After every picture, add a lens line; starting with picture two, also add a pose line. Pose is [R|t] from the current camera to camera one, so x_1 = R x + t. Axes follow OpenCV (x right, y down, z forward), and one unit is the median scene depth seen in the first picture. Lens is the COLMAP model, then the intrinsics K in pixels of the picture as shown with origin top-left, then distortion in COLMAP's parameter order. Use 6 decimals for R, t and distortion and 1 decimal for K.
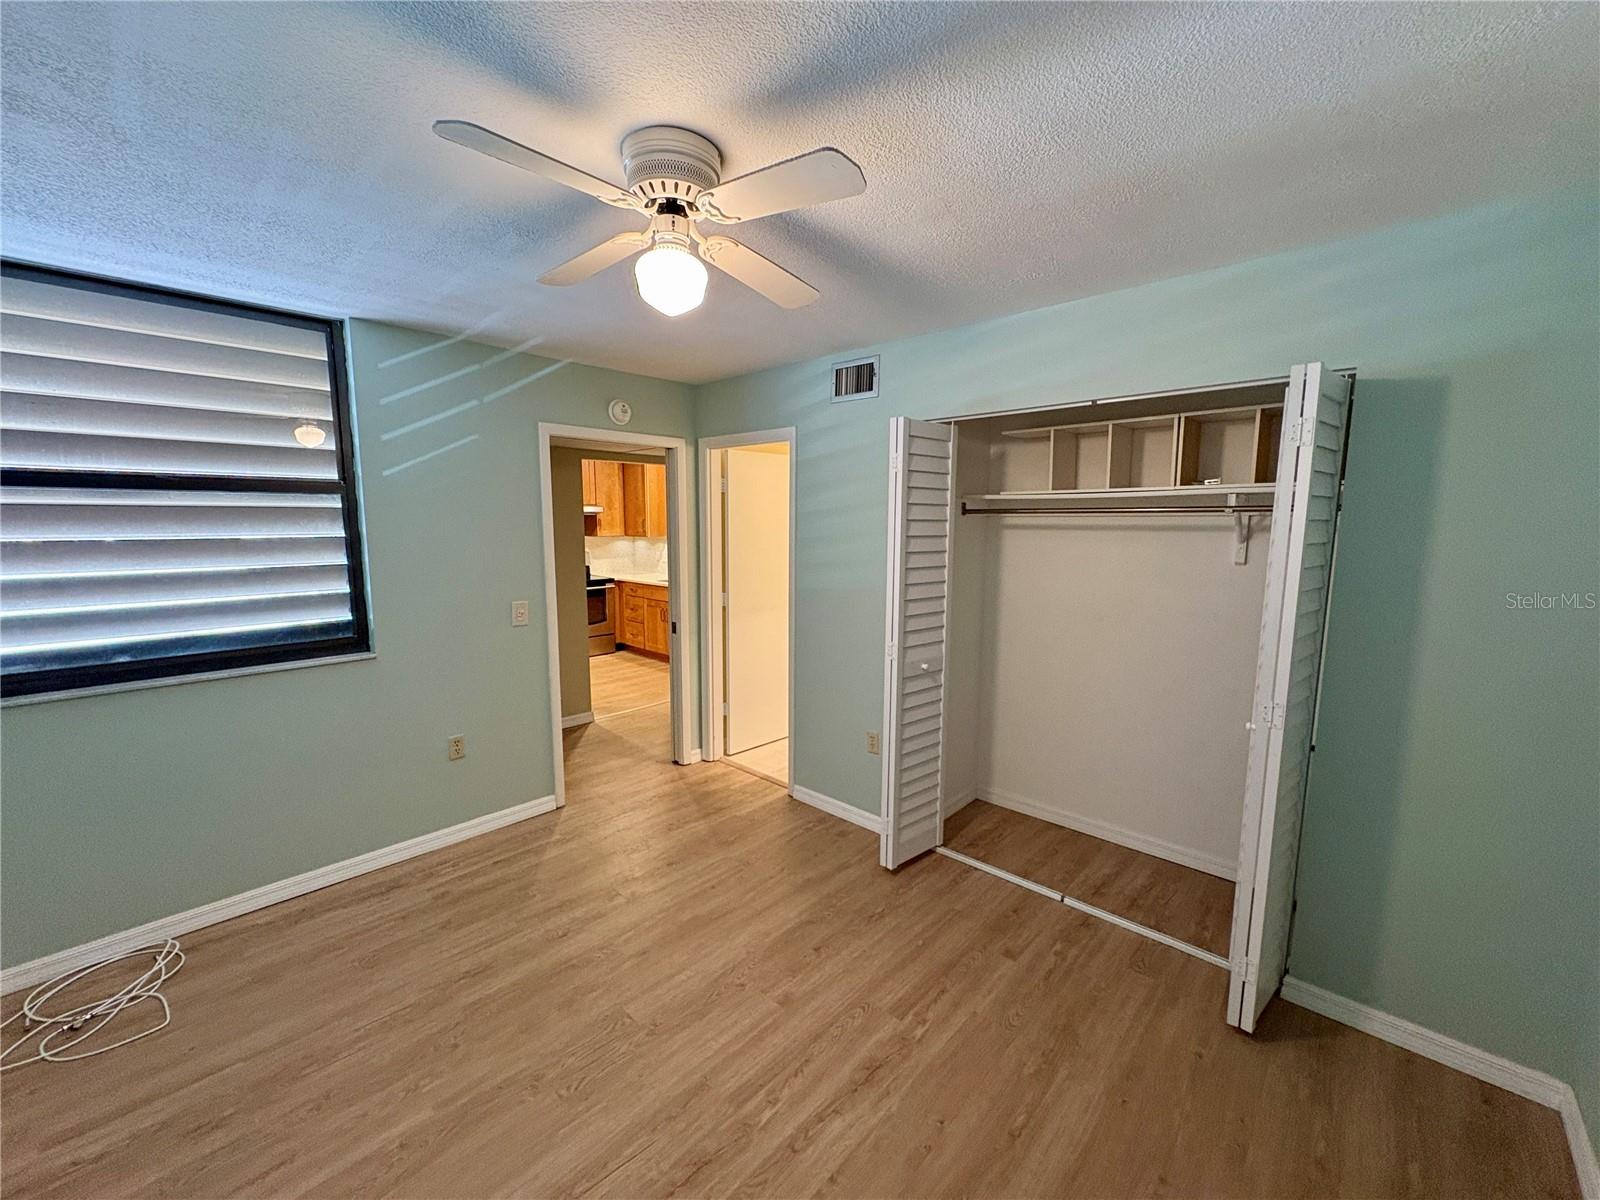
lens RADIAL K [[638.6, 0, 800.0], [0, 638.6, 600.0], [0, 0, 1]] dist [0.001065, 0.000100]
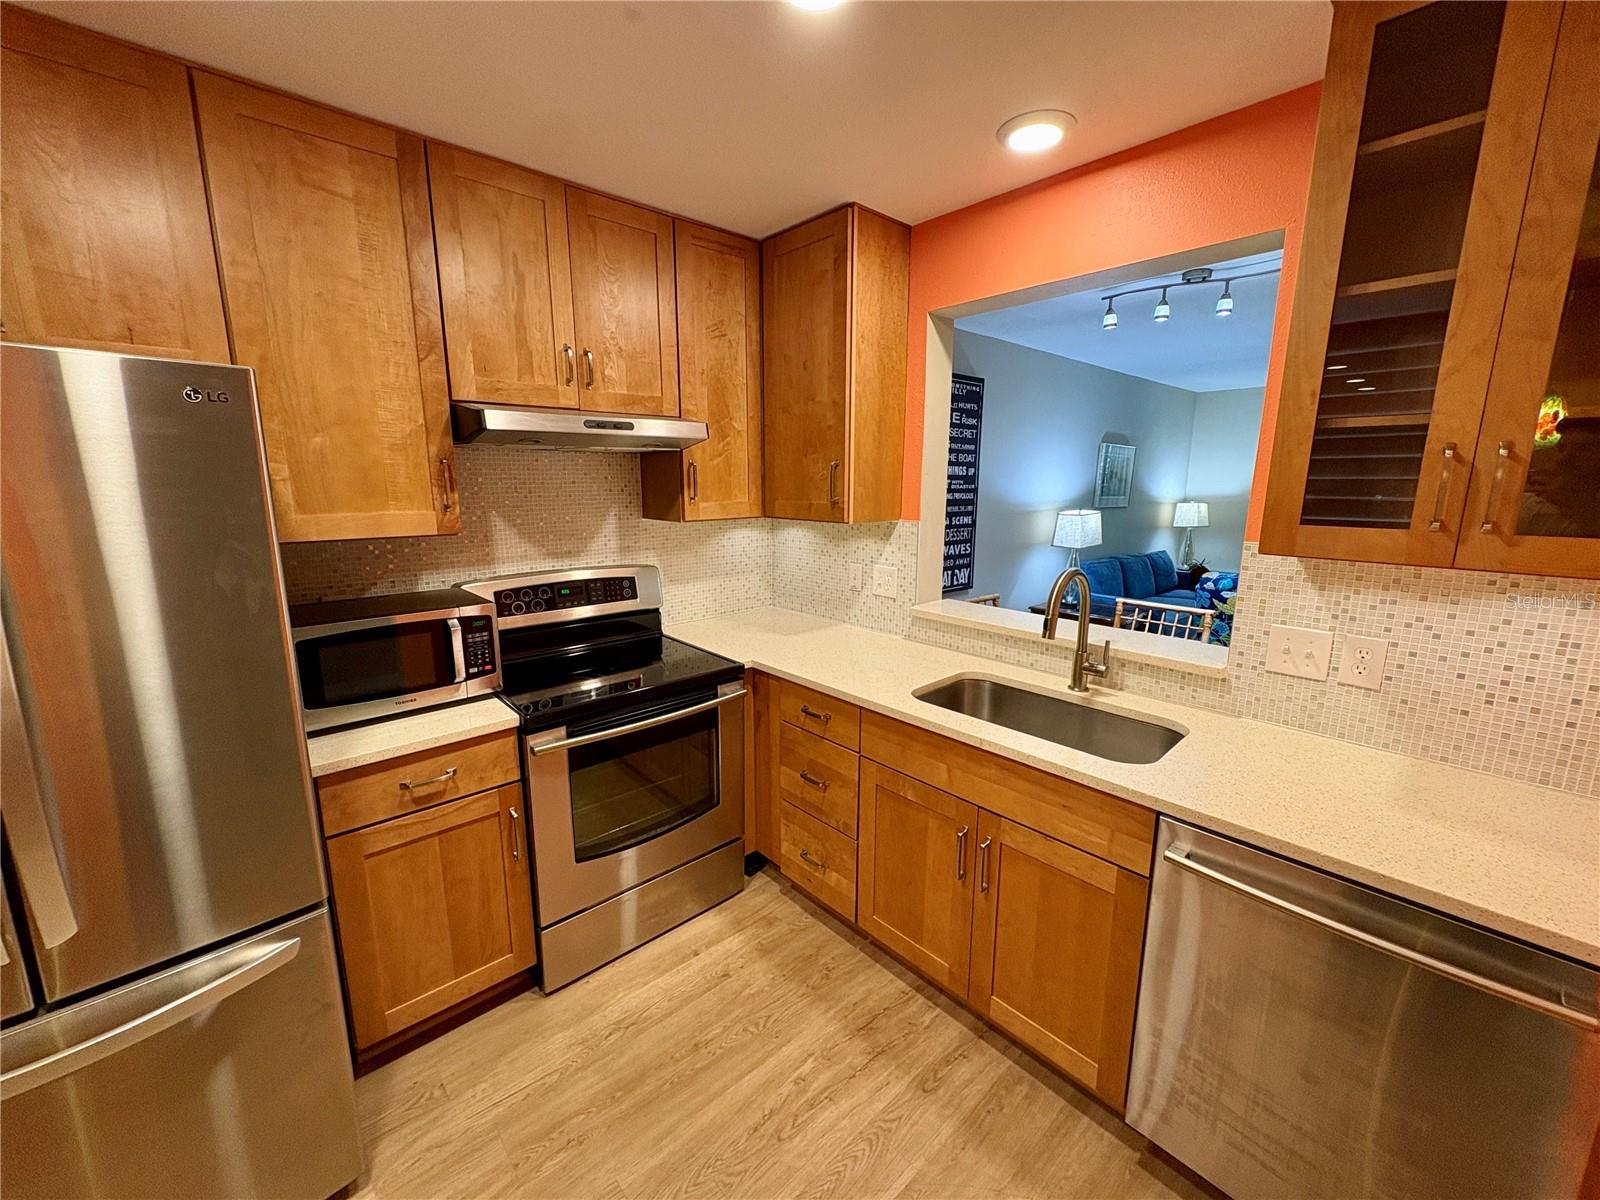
lens RADIAL K [[637.6, 0, 800.0], [0, 637.6, 600.0], [0, 0, 1]] dist [0.000794, 0.000409]
pose [[0.996947, 0.009622, -0.077484, -0.681482], [-0.004735, 0.998002, 0.063012, -0.233410], [0.077935, -0.062452, 0.995000, 1.996563]]
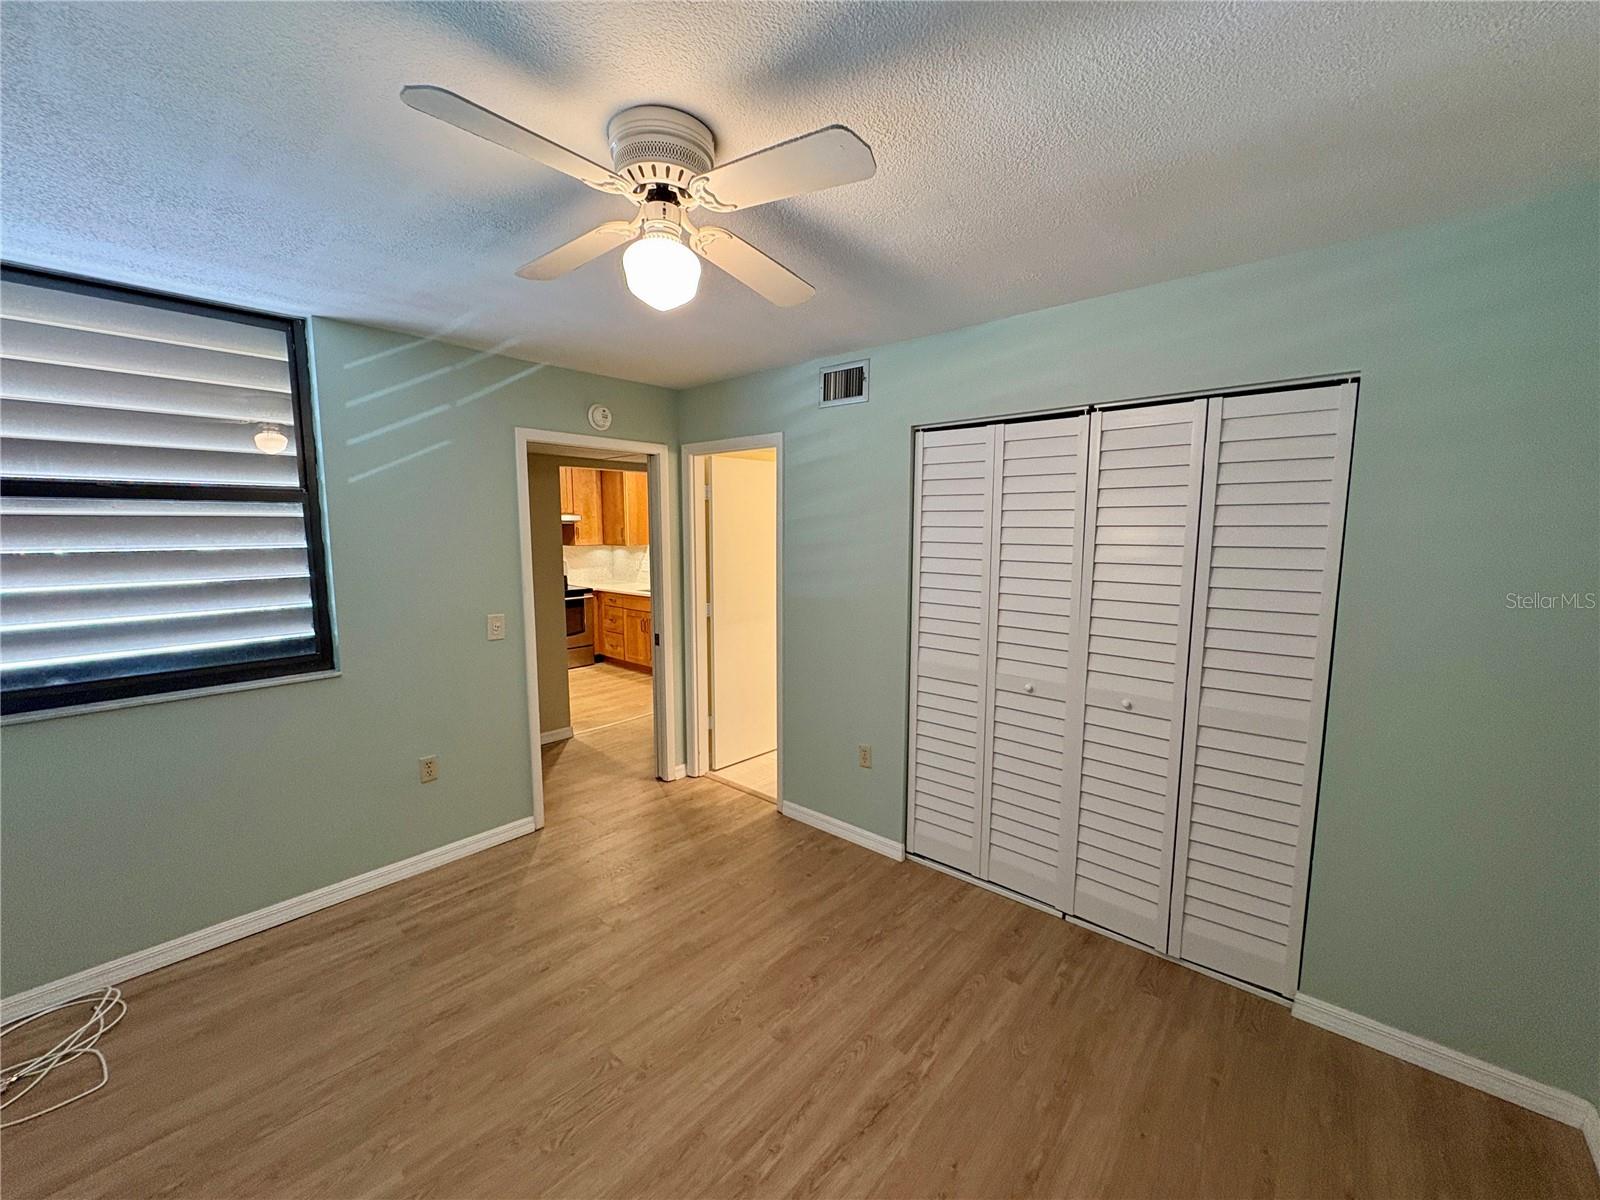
lens RADIAL K [[637.6, 0, 800.0], [0, 637.6, 600.0], [0, 0, 1]] dist [0.000794, 0.000409]
pose [[0.999376, -0.008219, 0.034362, -0.020716], [0.008632, 0.999892, -0.011881, -0.004875], [-0.034261, 0.012170, 0.999339, 0.038876]]
